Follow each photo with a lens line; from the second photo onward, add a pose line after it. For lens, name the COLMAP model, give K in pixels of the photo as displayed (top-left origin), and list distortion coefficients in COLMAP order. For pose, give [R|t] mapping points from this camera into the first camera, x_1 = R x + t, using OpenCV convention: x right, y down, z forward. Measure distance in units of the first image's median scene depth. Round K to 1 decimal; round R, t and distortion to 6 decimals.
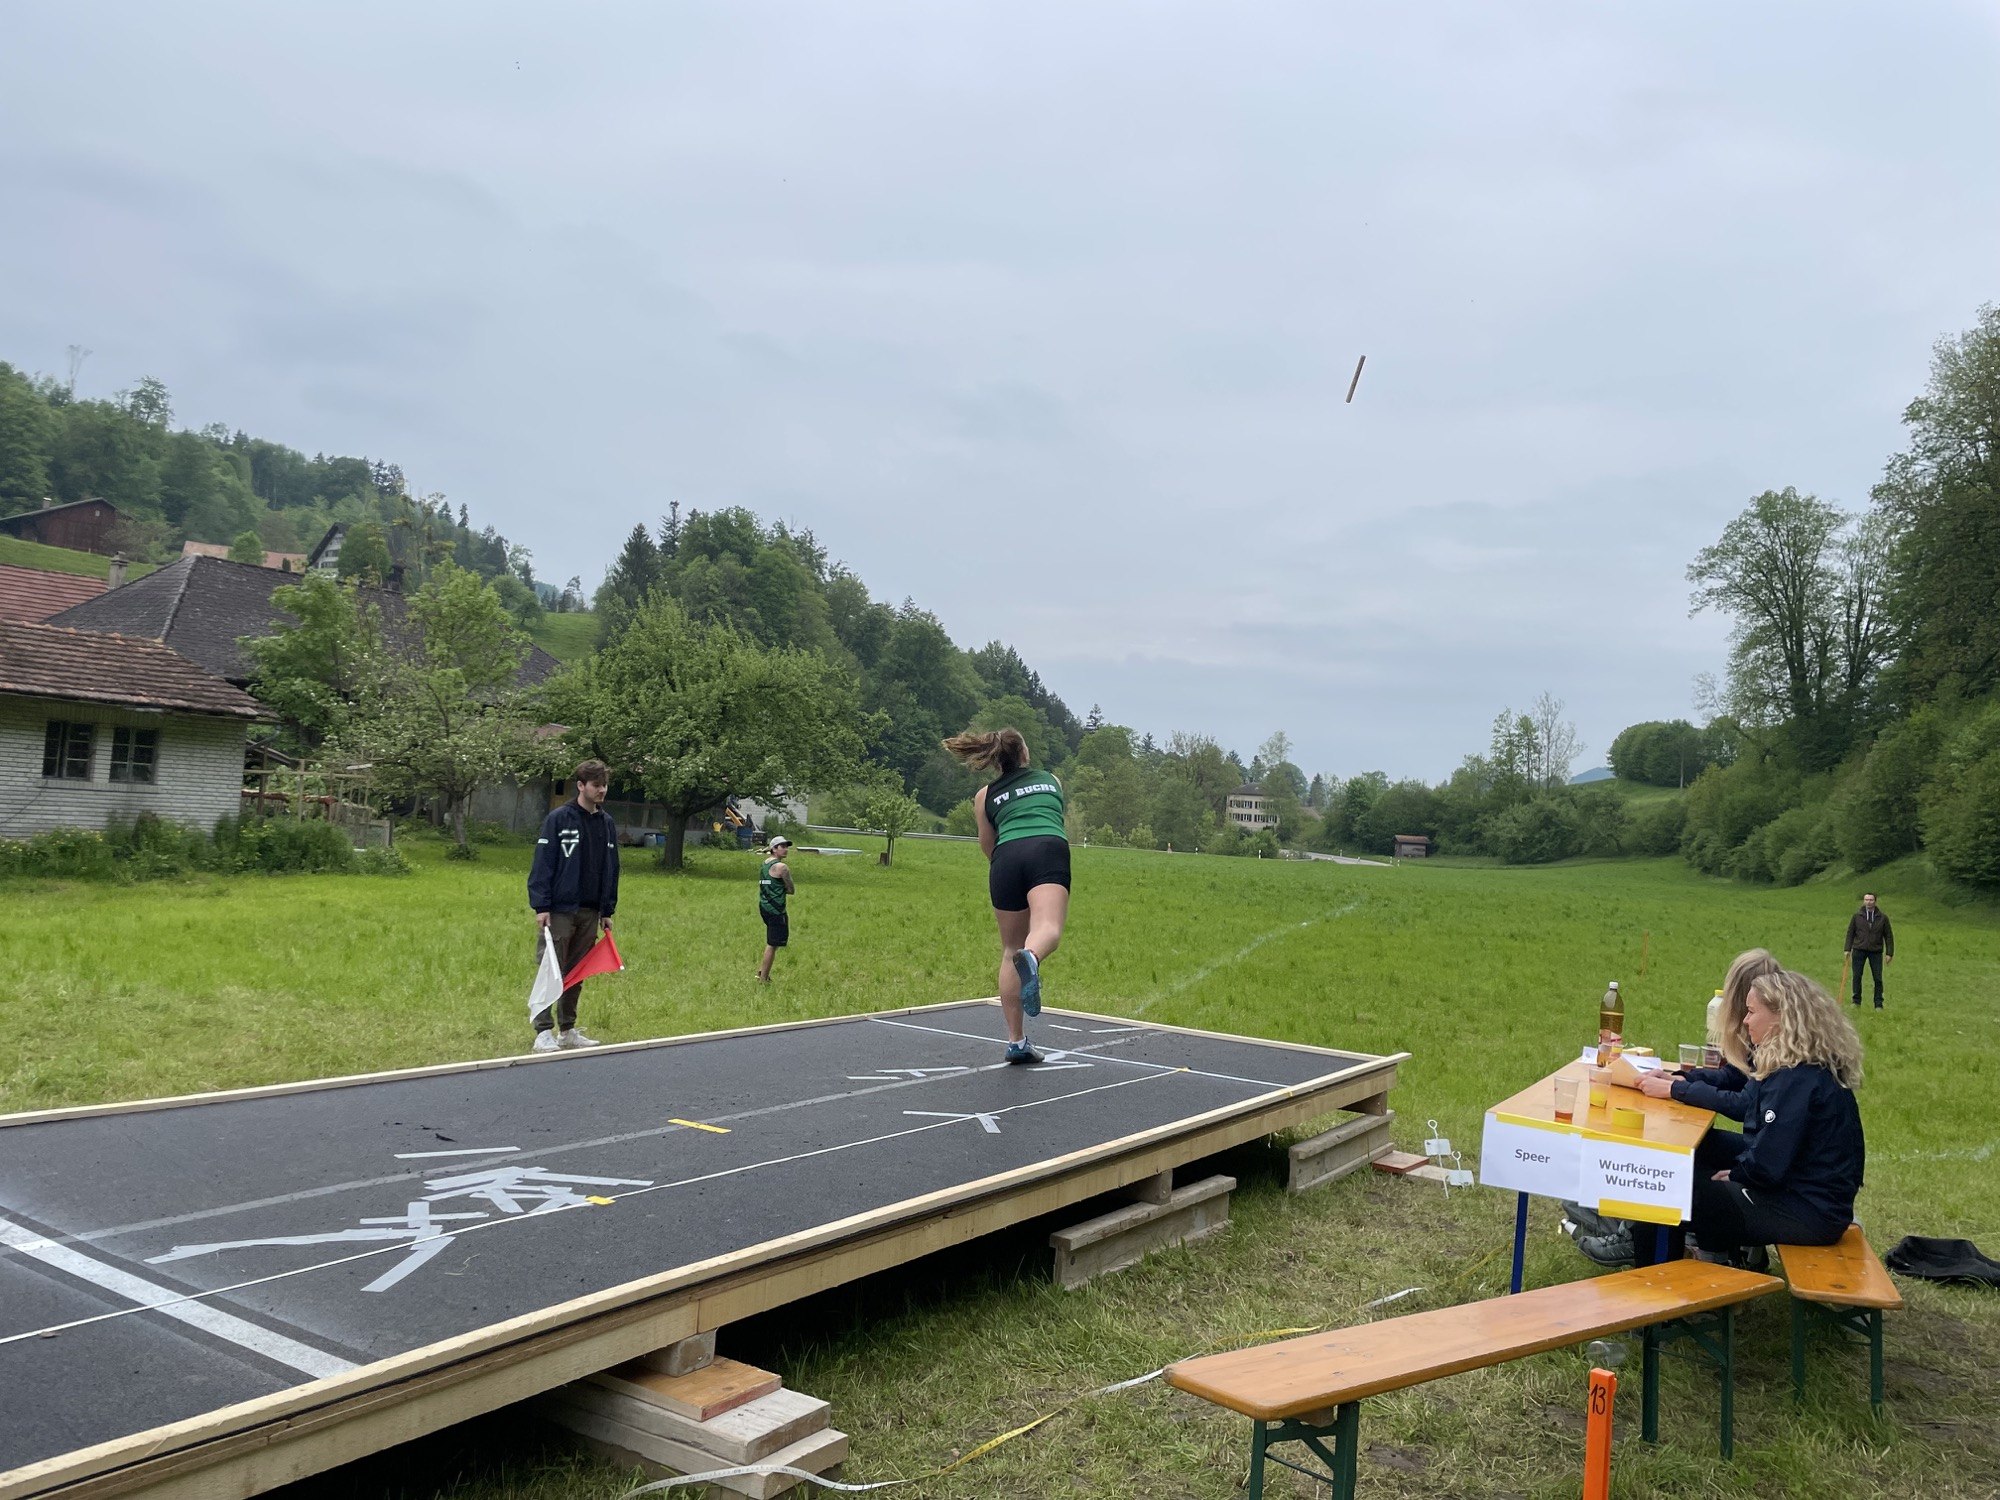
lens RADIAL K [[1512.3, 0, 1018.9], [0, 1512.3, 731.8], [0, 0, 1]] dist [0.102356, -0.136140]
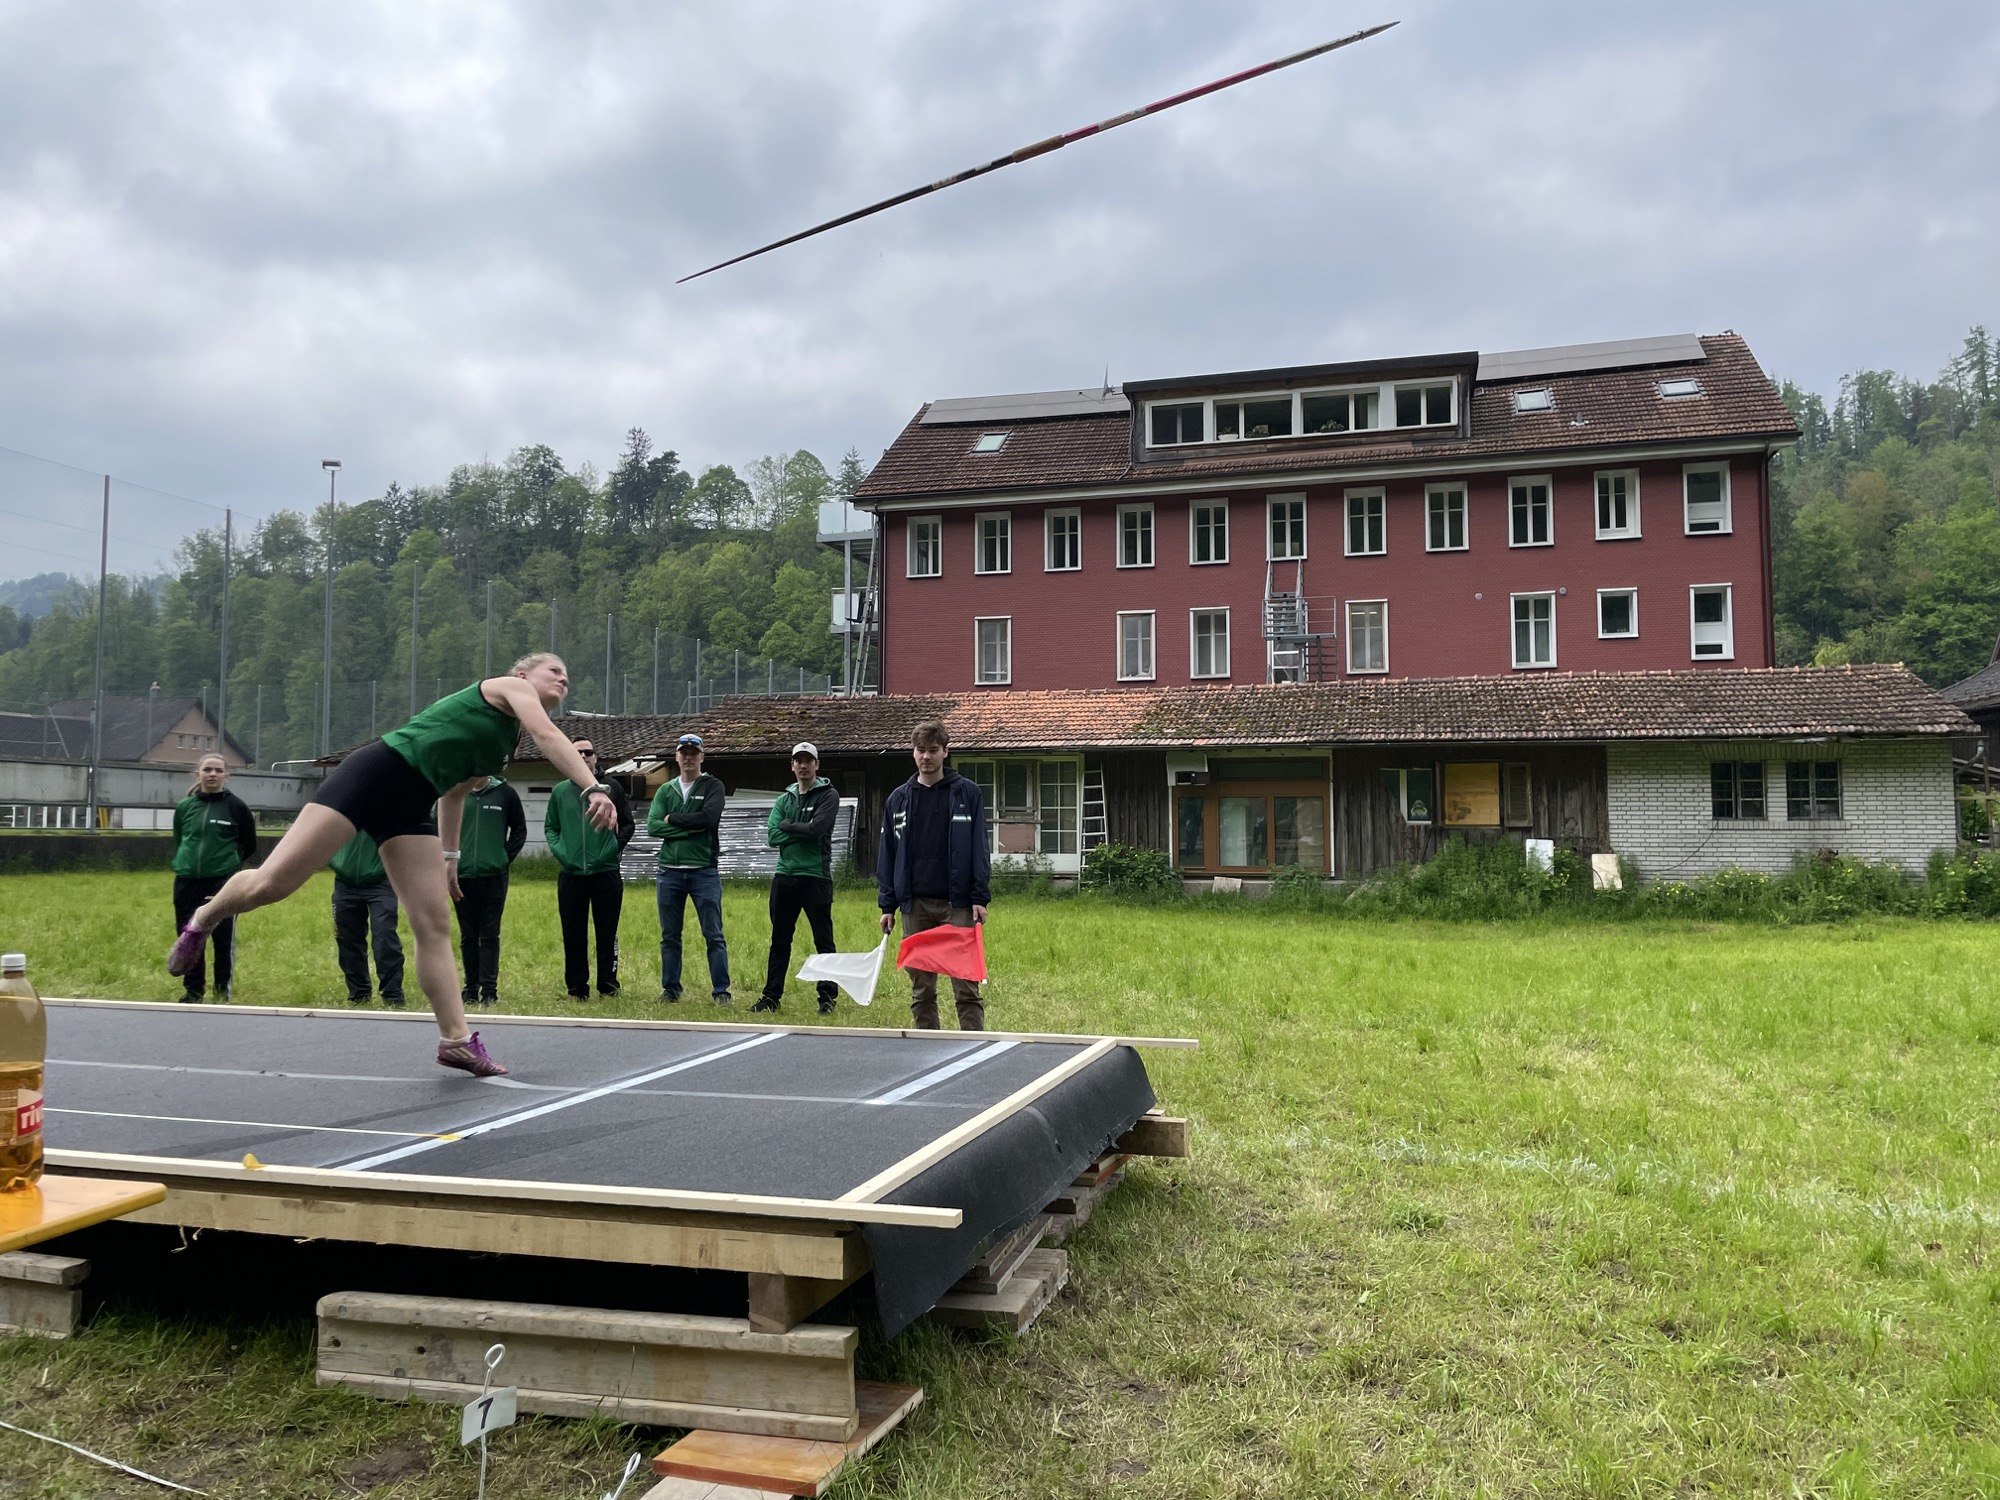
lens RADIAL K [[1513.5, 0, 1019.2], [0, 1513.5, 732.0], [0, 0, 1]] dist [0.102315, -0.137065]
pose [[0.255384, -0.123628, -0.958903, 0.093068], [0.078544, 0.991166, -0.106869, 0.019340], [0.963644, -0.048024, 0.262839, 0.133285]]
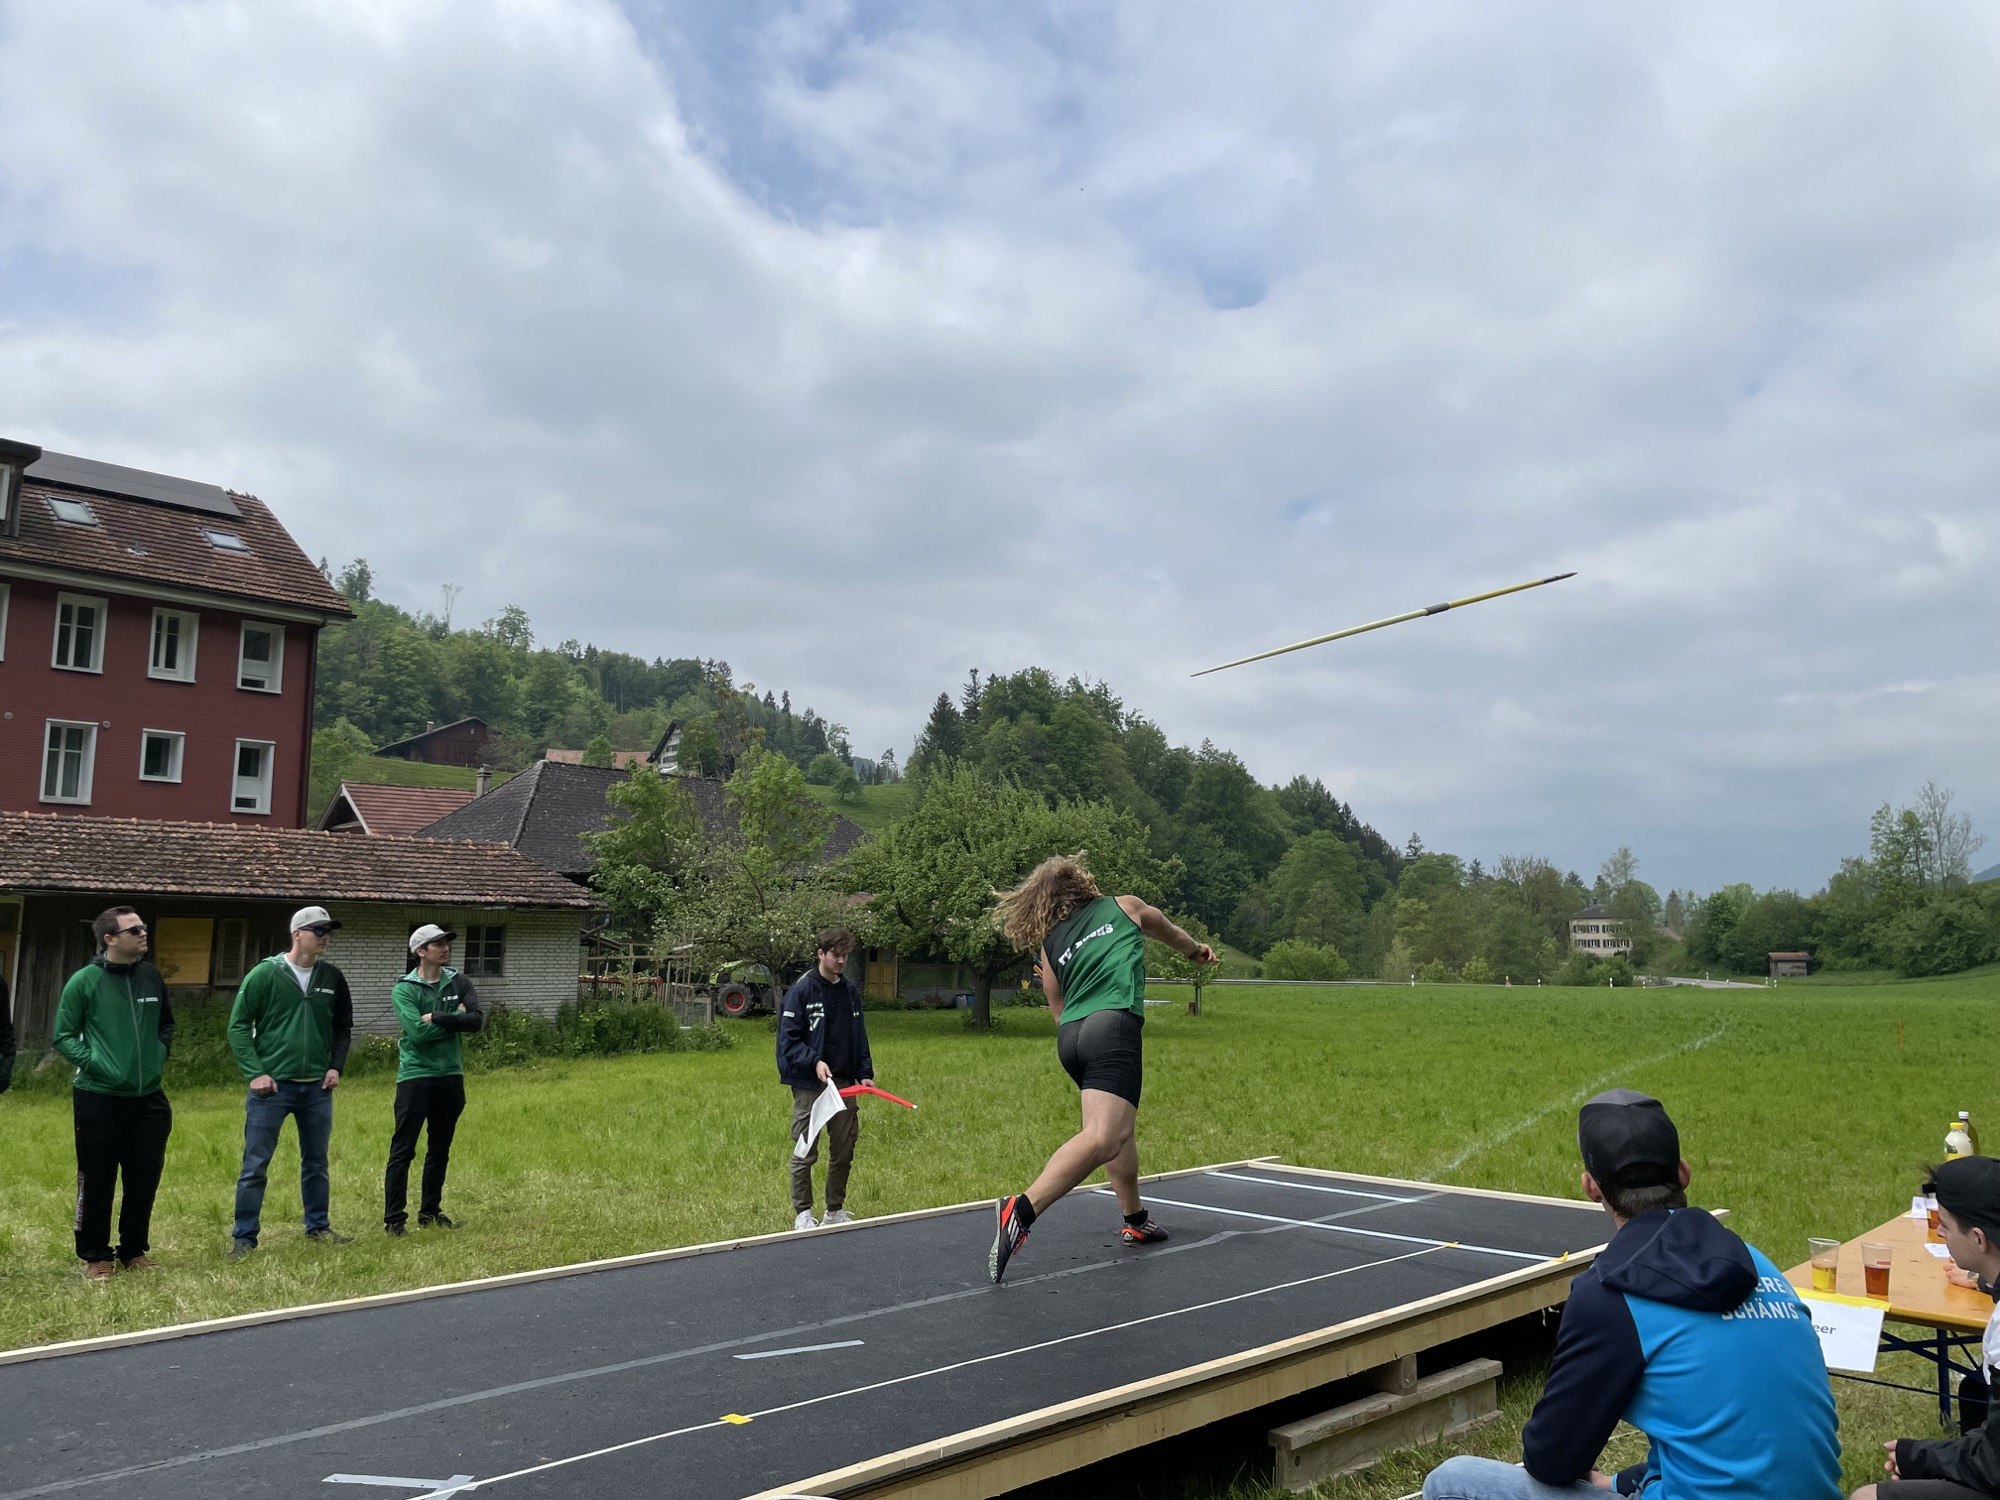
lens RADIAL K [[1519.5, 0, 1018.7], [0, 1519.5, 739.3], [0, 0, 1]] dist [0.101931, -0.140172]
pose [[0.976616, -0.089142, -0.195639, 0.008292], [0.071002, 0.992664, -0.097863, 0.000008], [0.202927, 0.081683, 0.975781, 0.003724]]
